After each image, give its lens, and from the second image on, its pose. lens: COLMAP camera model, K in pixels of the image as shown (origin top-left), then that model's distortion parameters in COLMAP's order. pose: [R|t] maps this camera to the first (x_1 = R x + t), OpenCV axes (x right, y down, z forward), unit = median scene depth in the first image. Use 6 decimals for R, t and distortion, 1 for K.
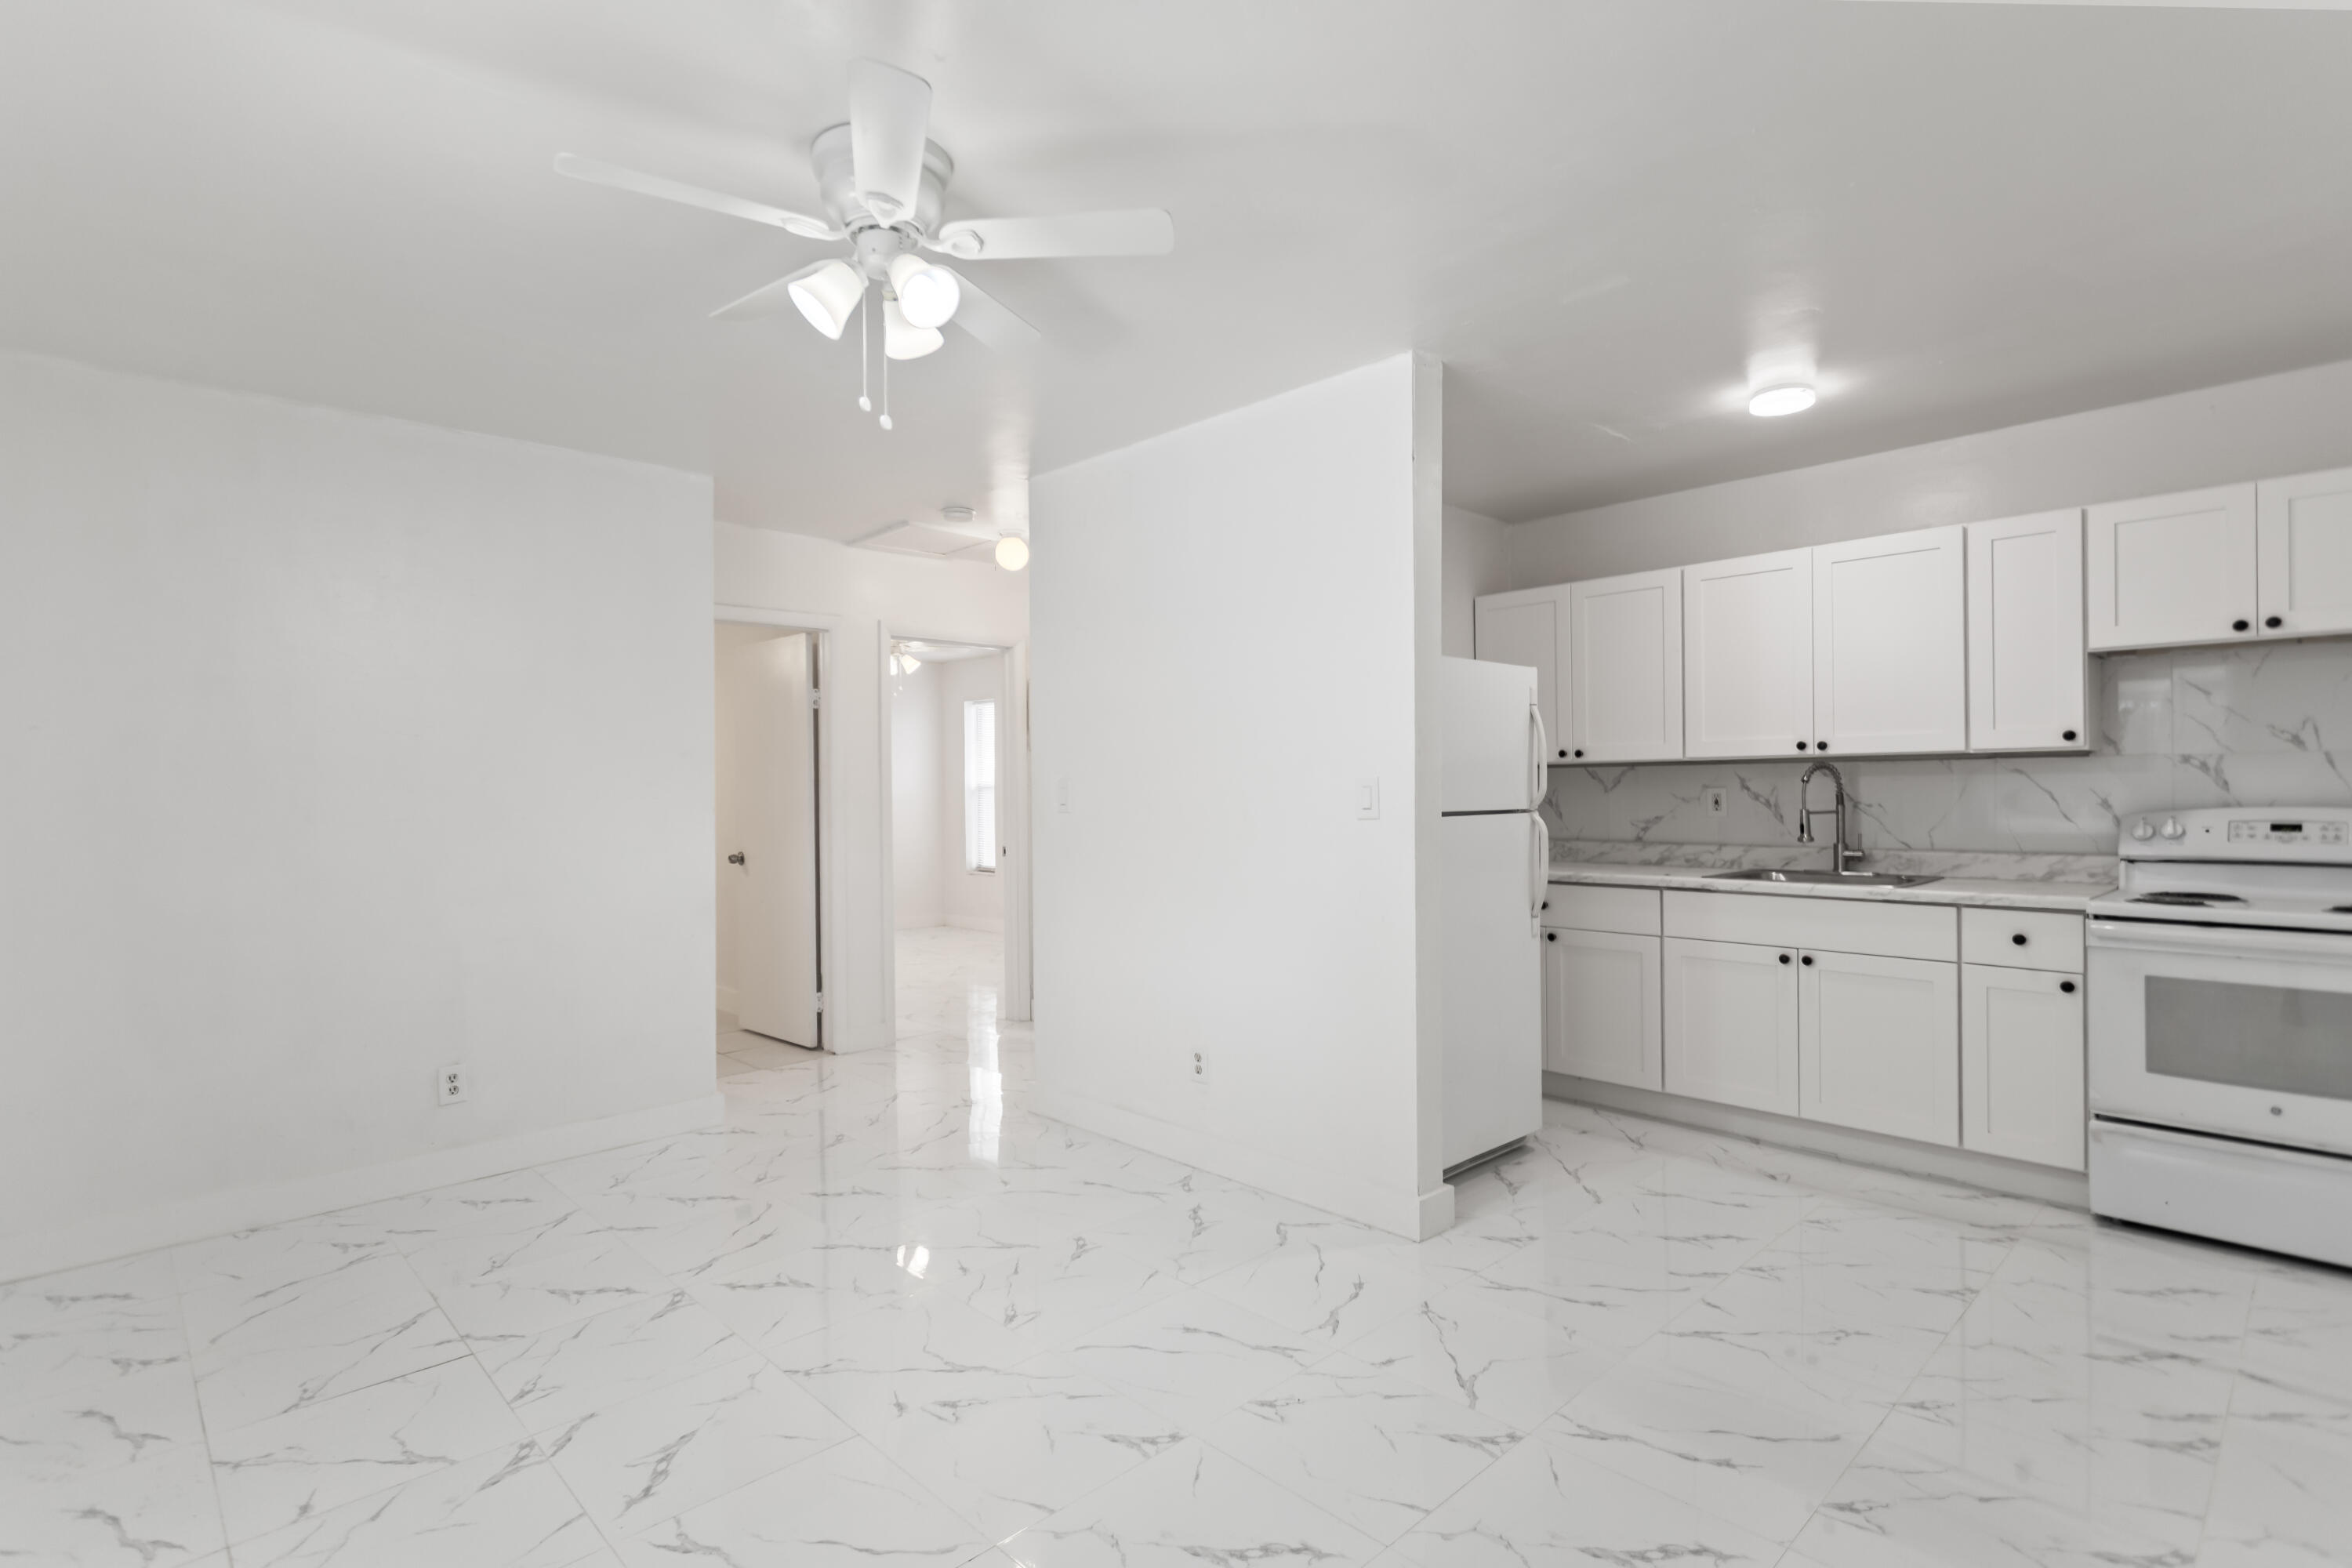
lens RADIAL K [[1132.6, 0, 1157.2], [0, 1132.6, 787.8], [0, 0, 1]] dist [0.002924, -0.000662]
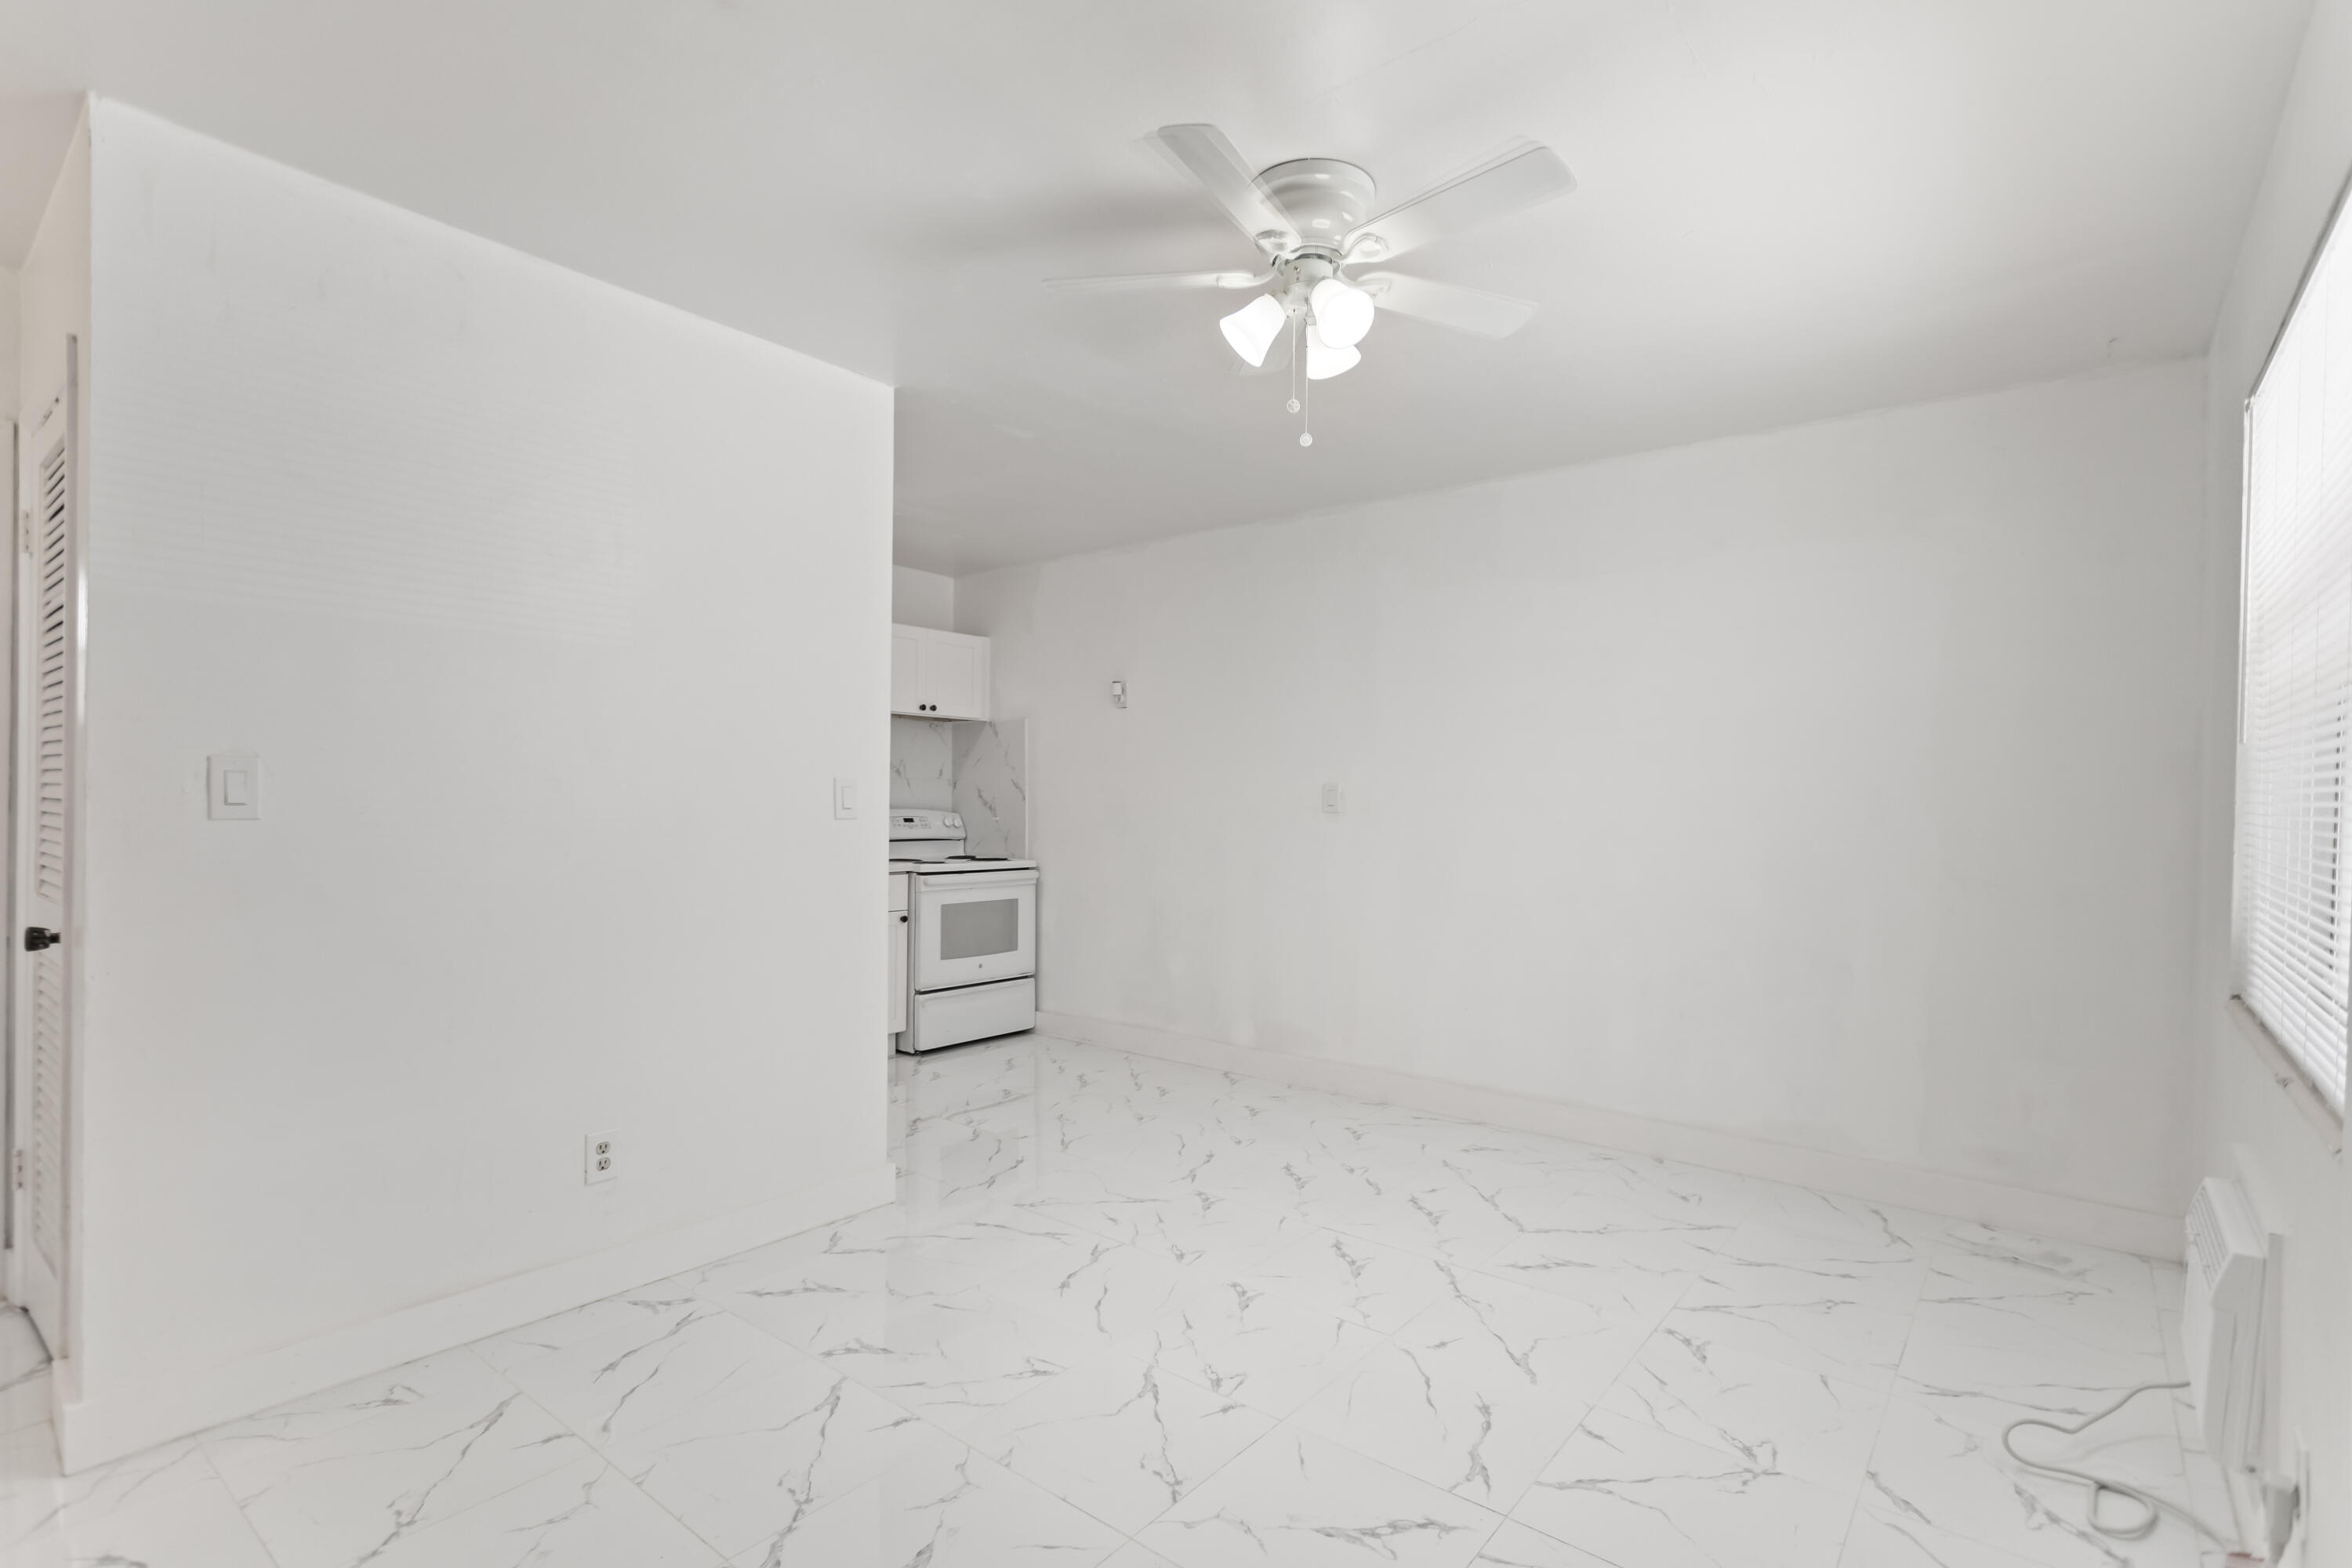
lens RADIAL K [[1145.1, 0, 1185.6], [0, 1145.1, 799.6], [0, 0, 1]] dist [-0.001132, 0.007156]
pose [[-0.141362, 0.009859, 0.989909, -0.756140], [-0.007569, 0.999910, -0.011040, 0.016490], [-0.989929, -0.009053, -0.141275, 0.713774]]
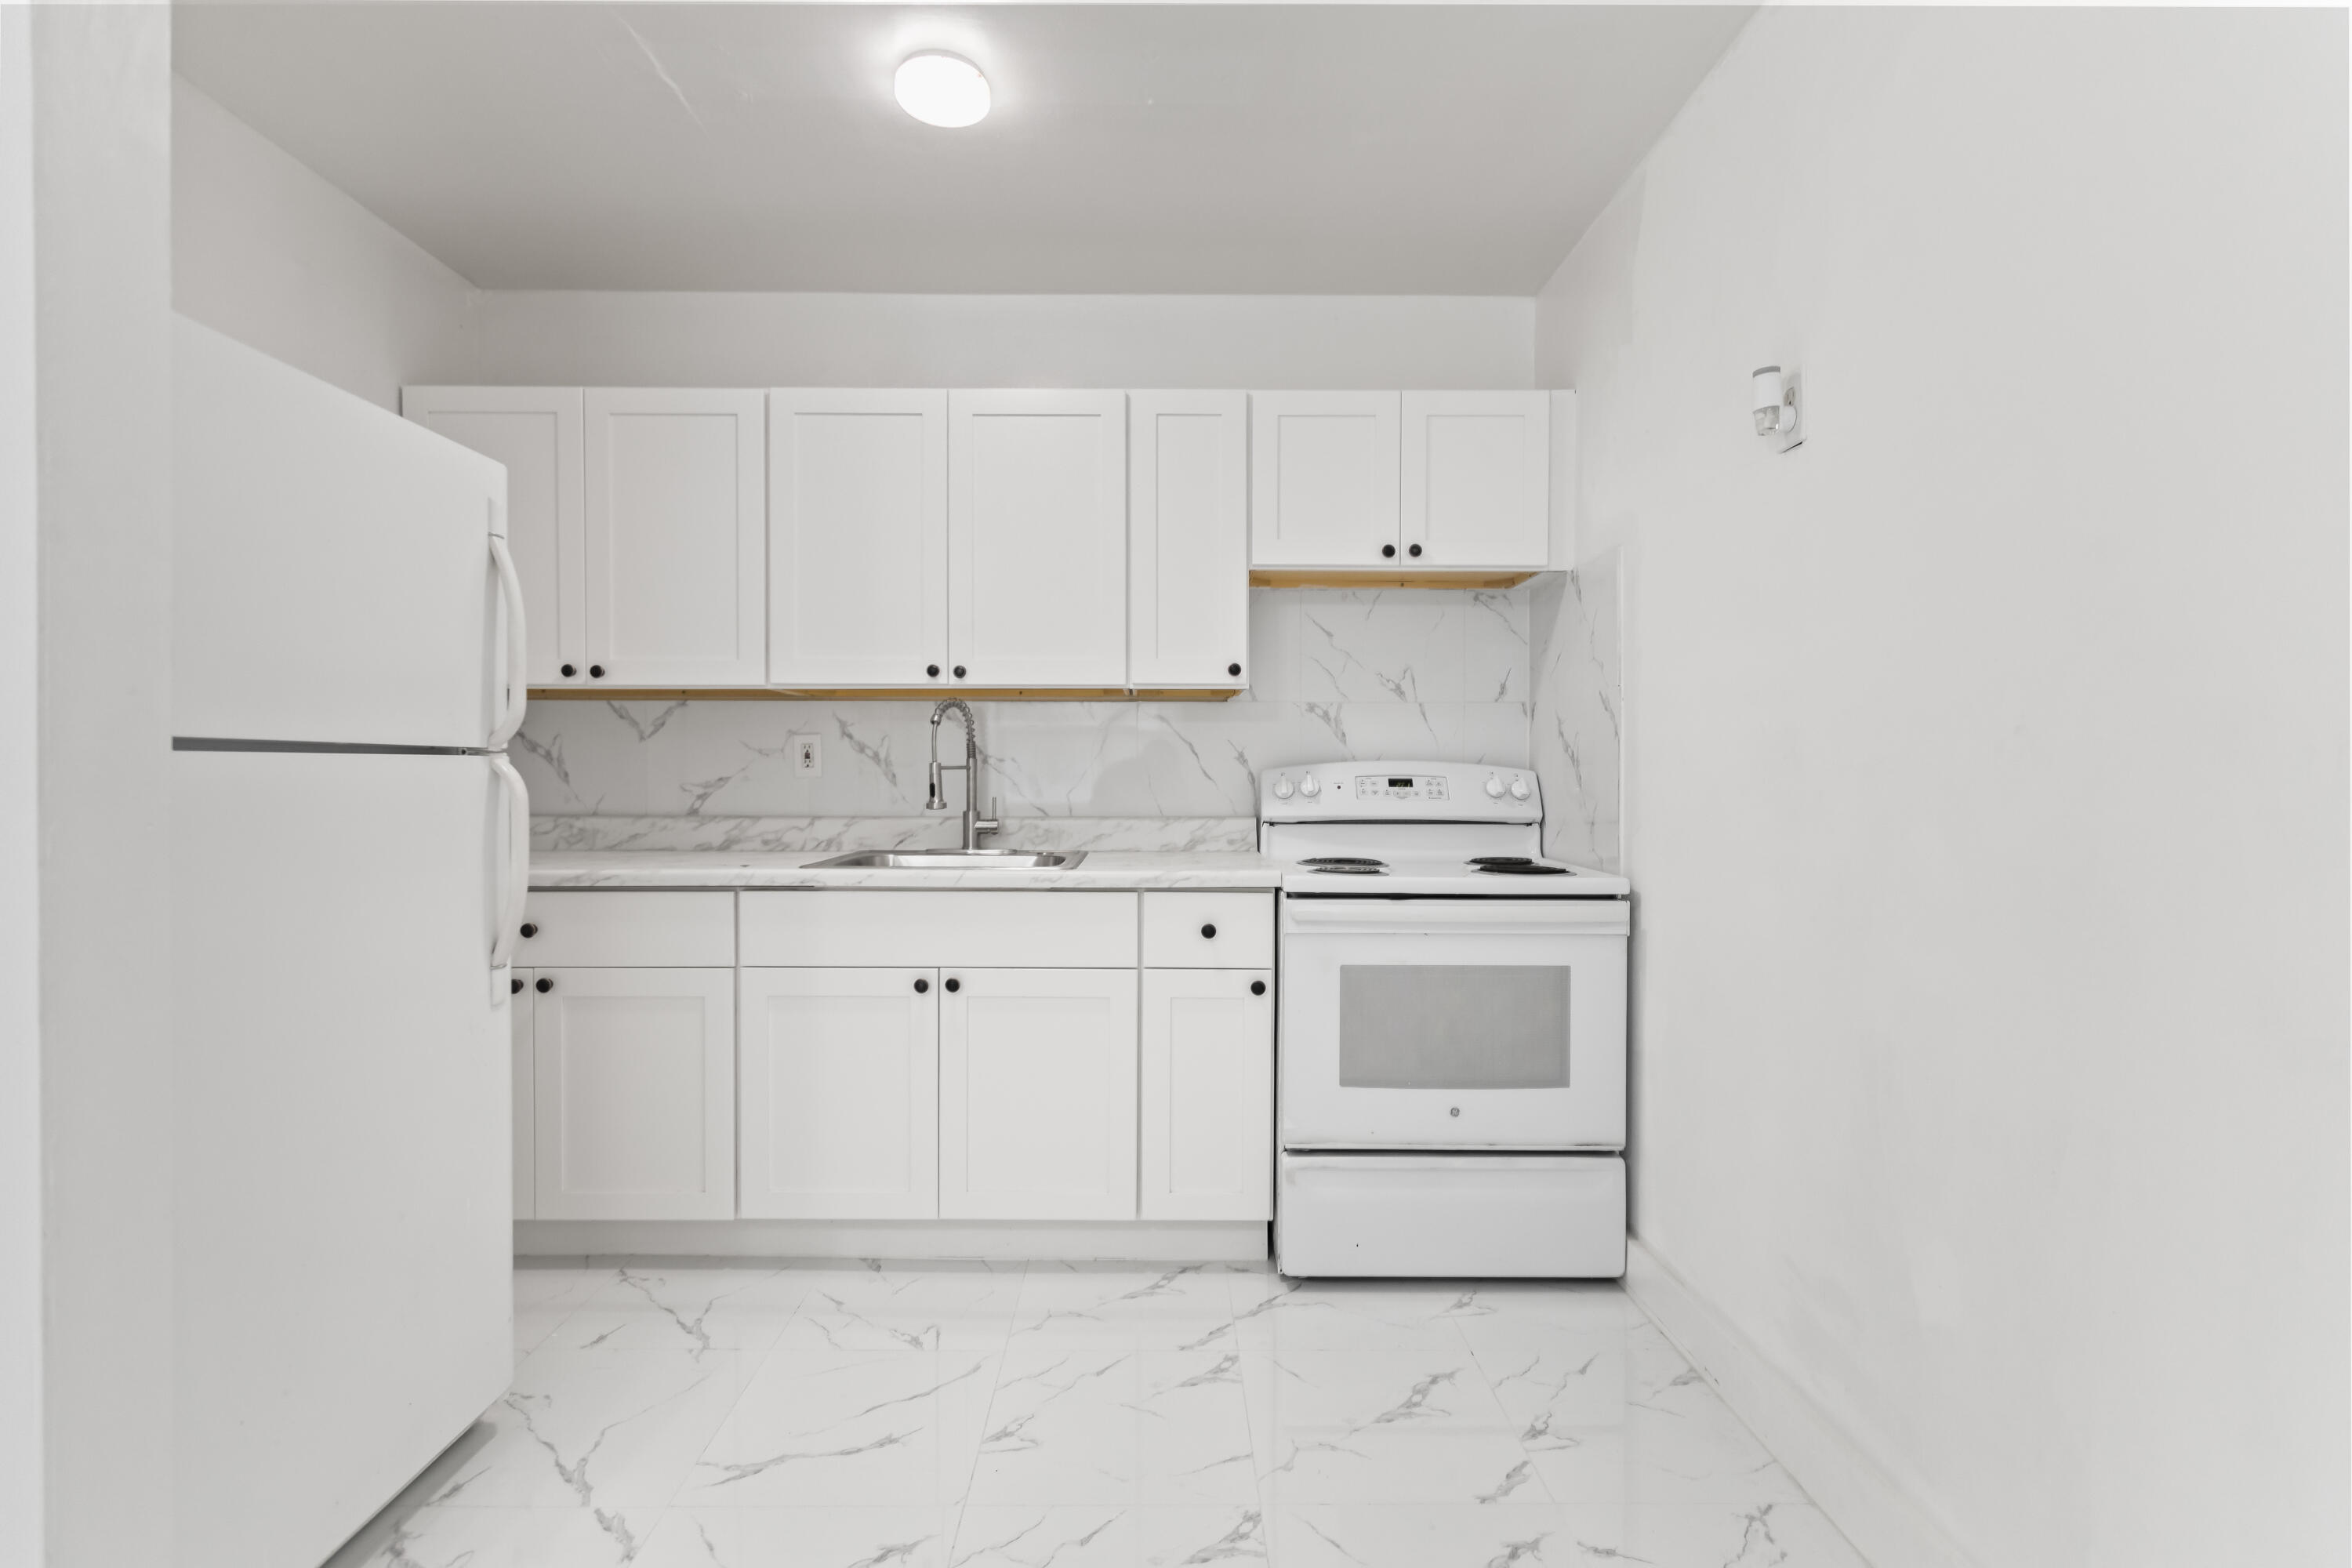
lens RADIAL K [[1104.3, 0, 1160.9], [0, 1104.3, 785.4], [0, 0, 1]] dist [0.000763, 0.000043]
pose [[0.679290, 0.001123, 0.733869, 0.176482], [-0.009801, 0.999924, 0.007542, 0.028145], [-0.733805, -0.012316, 0.679249, 0.462947]]
